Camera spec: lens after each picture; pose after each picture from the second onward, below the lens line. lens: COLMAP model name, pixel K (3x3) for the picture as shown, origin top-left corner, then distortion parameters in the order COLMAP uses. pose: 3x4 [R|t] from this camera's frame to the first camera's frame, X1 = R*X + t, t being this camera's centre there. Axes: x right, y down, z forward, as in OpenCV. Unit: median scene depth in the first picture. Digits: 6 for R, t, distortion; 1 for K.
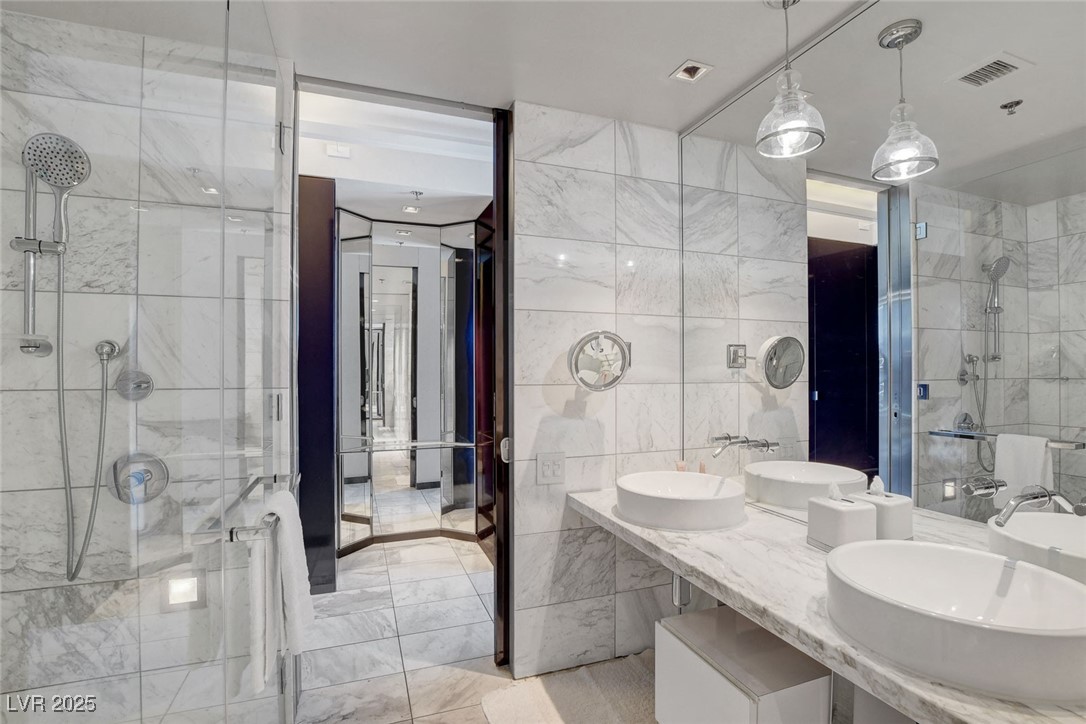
lens RADIAL K [[491.8, 0, 553.5], [0, 491.8, 364.0], [0, 0, 1]] dist [-0.021831, 0.000677]
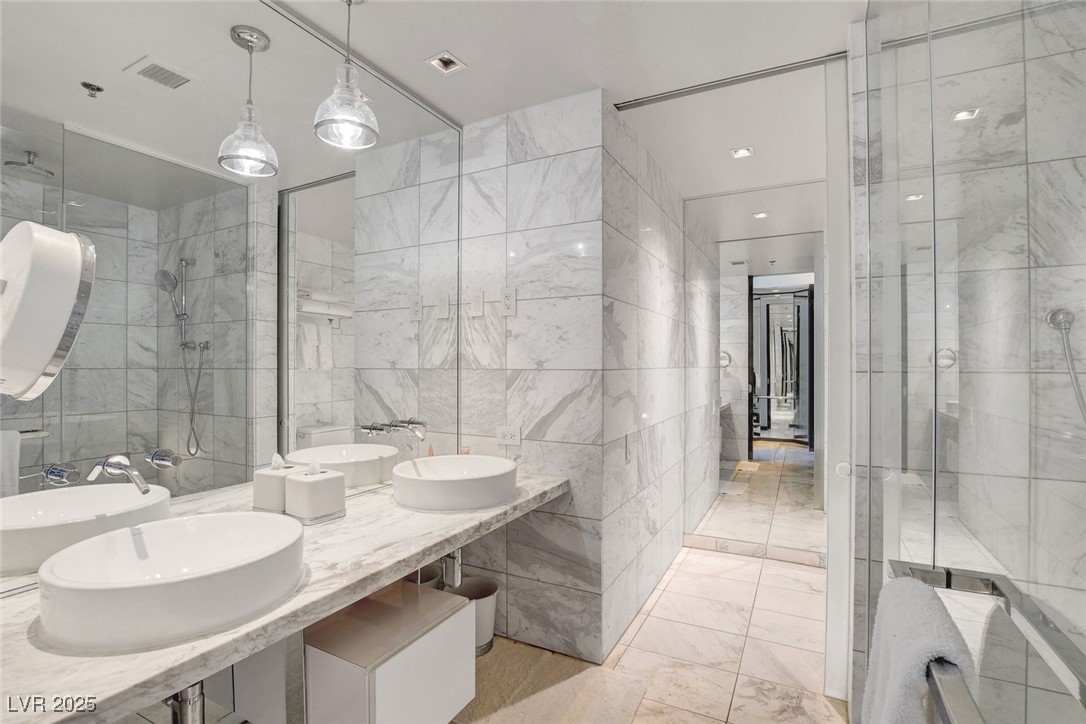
lens RADIAL K [[491.8, 0, 553.5], [0, 491.8, 364.0], [0, 0, 1]] dist [-0.021831, 0.000677]
pose [[-0.649259, 0.005054, 0.760551, -0.588819], [-0.008174, 0.999874, -0.013622, 0.046655], [-0.760524, -0.015061, -0.649135, 1.329921]]
